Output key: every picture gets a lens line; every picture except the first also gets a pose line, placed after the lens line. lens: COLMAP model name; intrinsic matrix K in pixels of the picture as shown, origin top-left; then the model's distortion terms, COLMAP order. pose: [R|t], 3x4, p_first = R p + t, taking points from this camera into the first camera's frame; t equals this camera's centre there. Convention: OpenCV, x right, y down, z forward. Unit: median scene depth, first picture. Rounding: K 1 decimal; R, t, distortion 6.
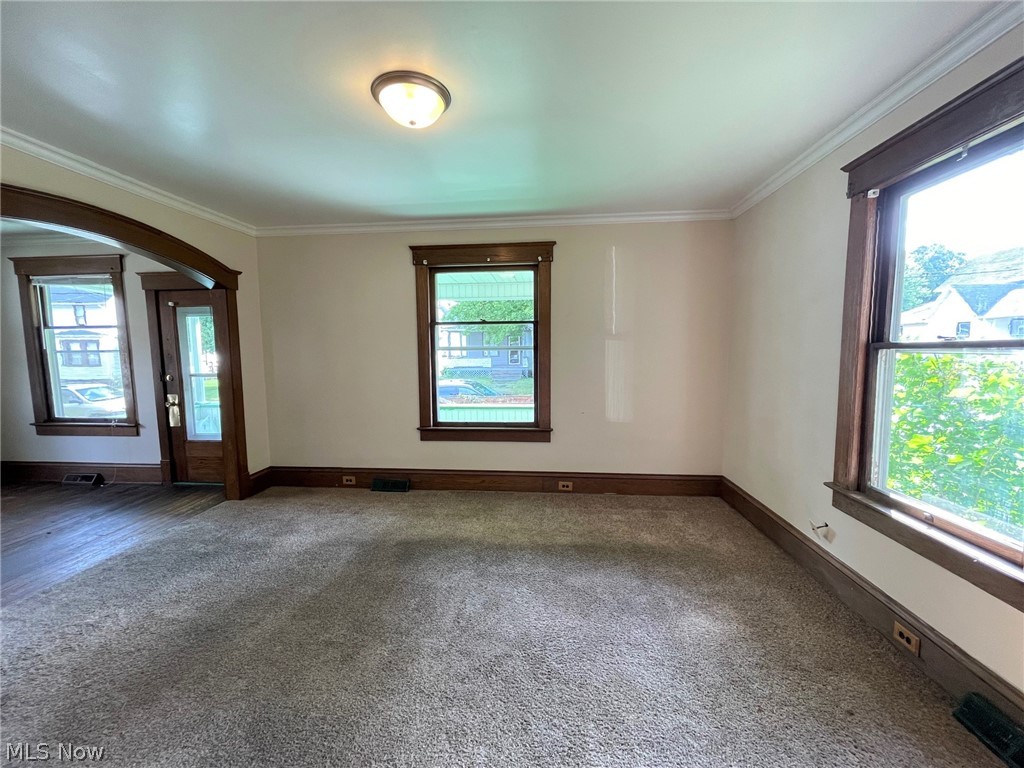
lens RADIAL K [[413.8, 0, 512.5], [0, 413.8, 386.6], [0, 0, 1]] dist [0.001342, -0.000106]
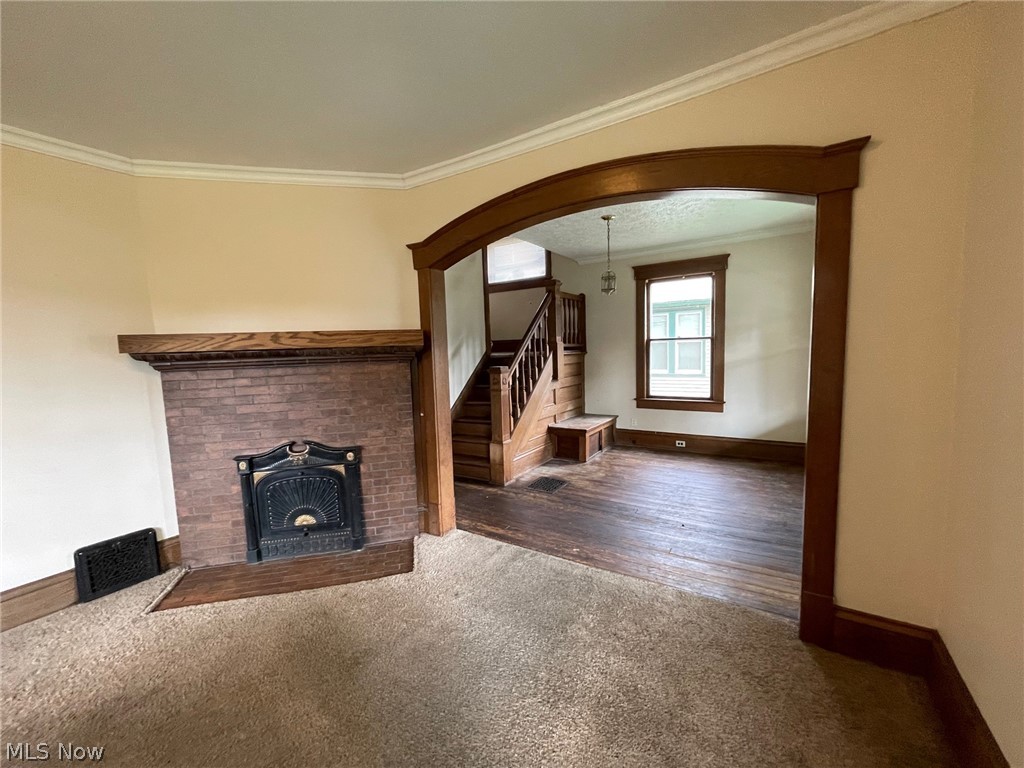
lens RADIAL K [[412.8, 0, 510.8], [0, 412.8, 388.3], [0, 0, 1]] dist [-0.001707, 0.000451]
pose [[-0.465843, 0.110283, -0.877968, -0.099827], [-0.045982, 0.987845, 0.148483, -0.073457], [0.883672, 0.109541, -0.455110, 0.873231]]
